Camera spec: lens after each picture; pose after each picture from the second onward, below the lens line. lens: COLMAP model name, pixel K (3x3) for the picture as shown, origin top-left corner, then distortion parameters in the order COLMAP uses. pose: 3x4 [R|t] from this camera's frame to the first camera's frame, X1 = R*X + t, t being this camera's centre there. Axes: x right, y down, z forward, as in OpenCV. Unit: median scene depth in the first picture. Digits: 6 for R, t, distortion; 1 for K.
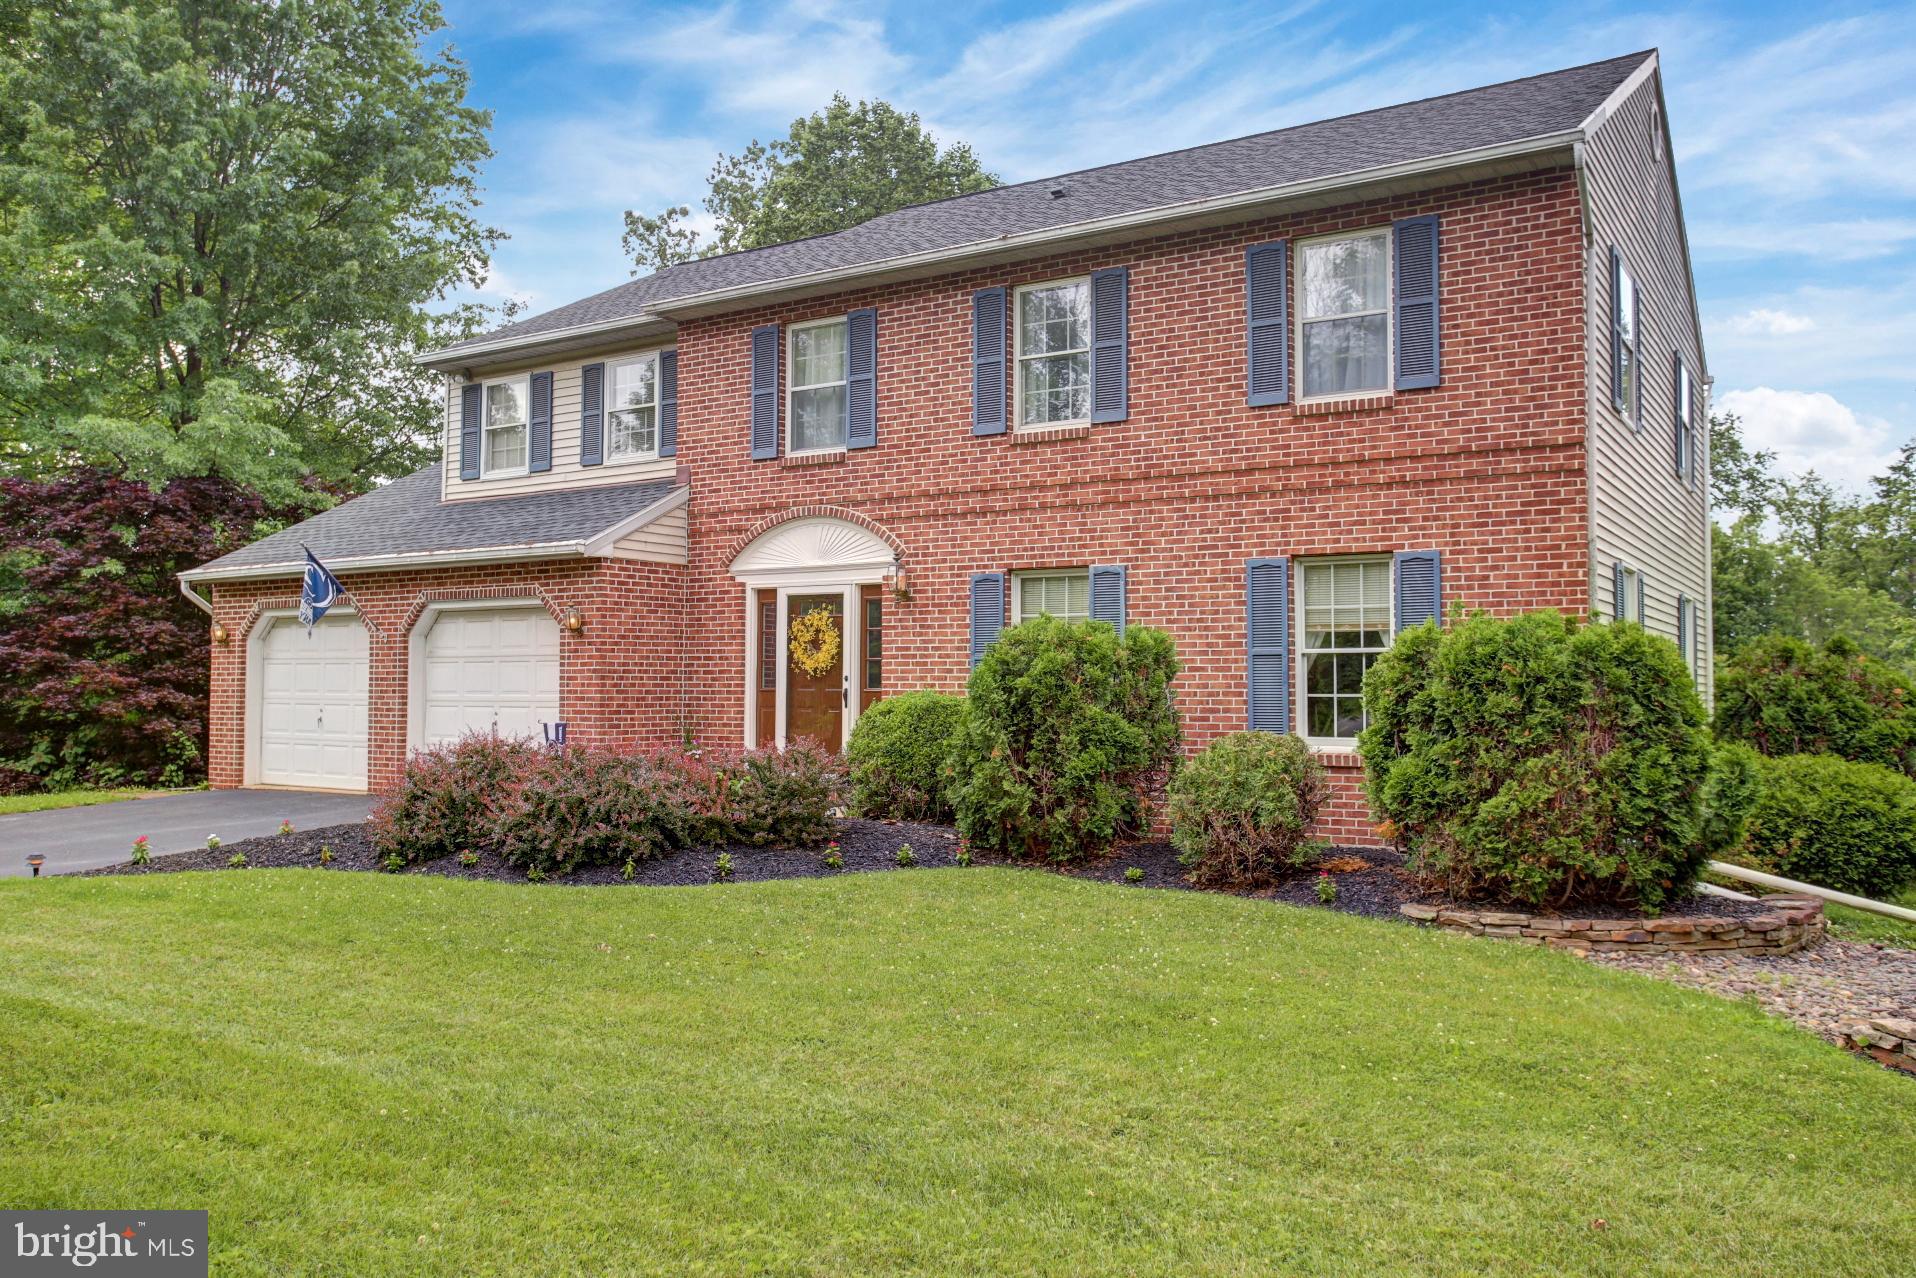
lens RADIAL K [[1478.1, 0, 945.4], [0, 1478.1, 649.0], [0, 0, 1]] dist [-0.012301, 0.012384]
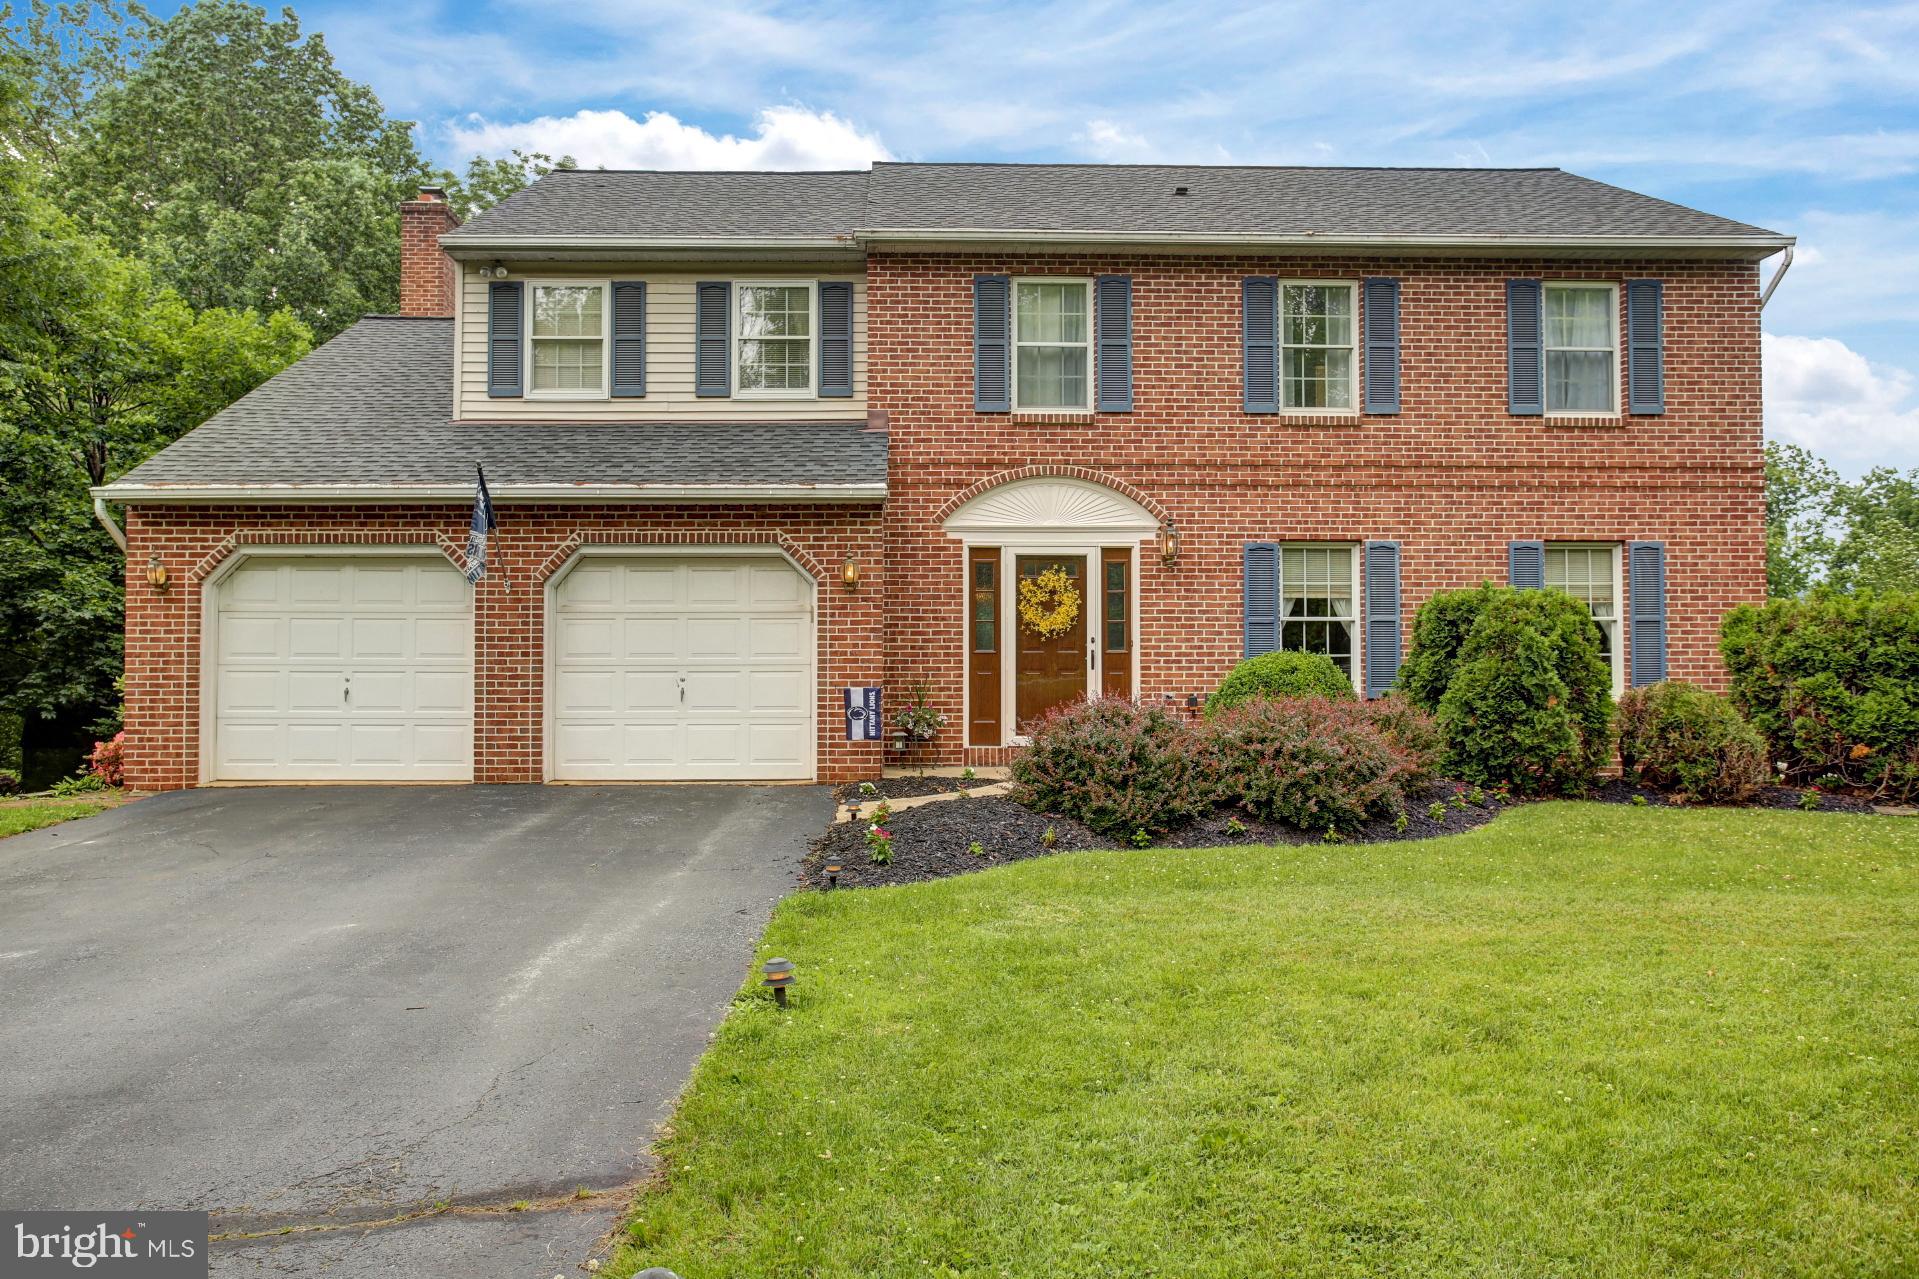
lens RADIAL K [[1455.2, 0, 955.3], [0, 1455.2, 638.9], [0, 0, 1]] dist [-0.017018, 0.031291]
pose [[0.826305, 0.005600, 0.563195, -0.738024], [-0.012723, 0.999881, 0.008724, 0.012275], [-0.563079, -0.014374, 0.826278, 0.247018]]
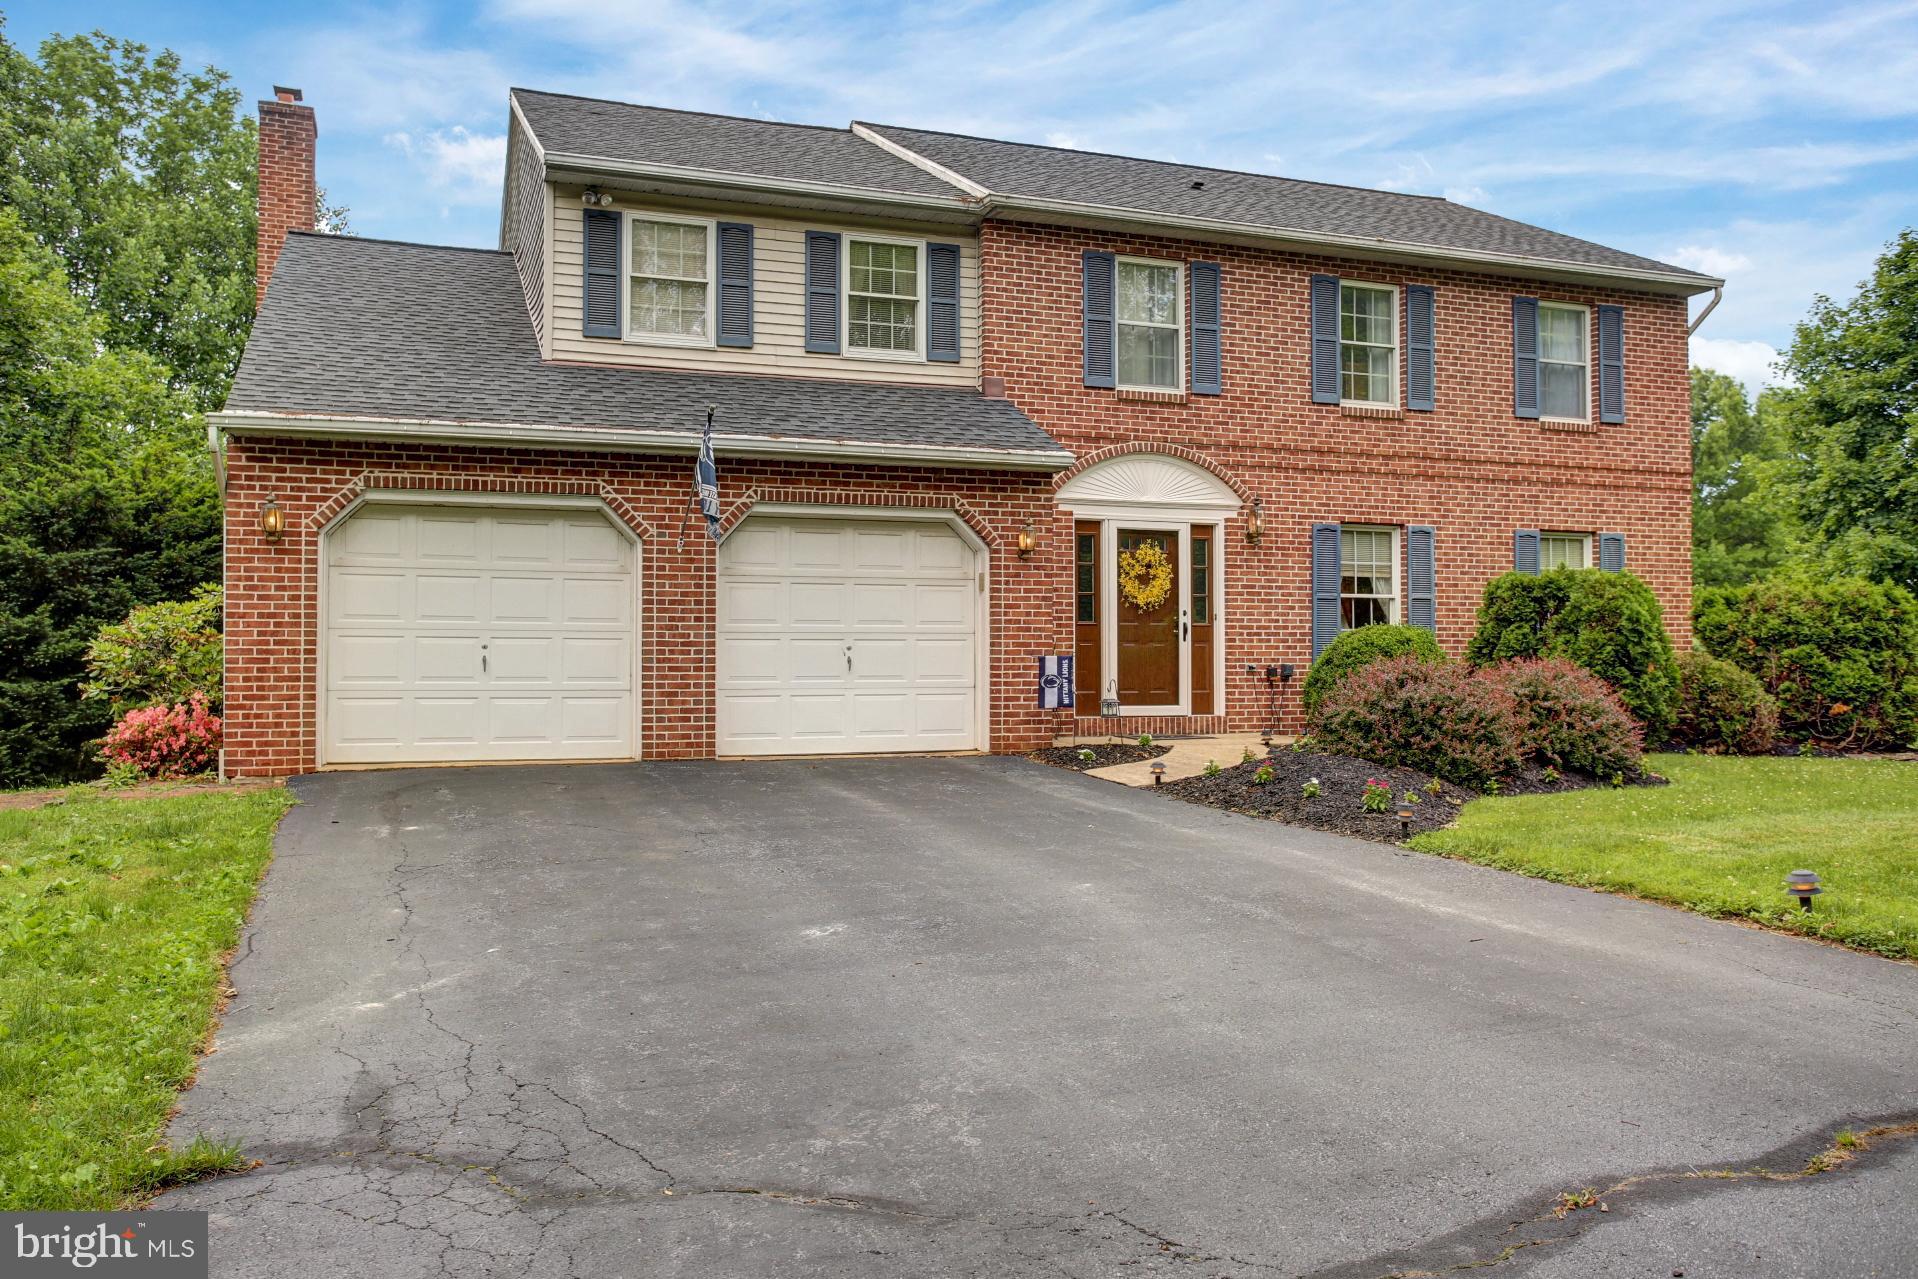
lens RADIAL K [[1479.7, 0, 952.2], [0, 1479.7, 638.2], [0, 0, 1]] dist [-0.012301, 0.012384]
pose [[0.603998, 0.007214, 0.796953, -1.047254], [-0.022460, 0.999716, 0.007973, 0.034728], [-0.796669, -0.022715, 0.603989, 0.526844]]
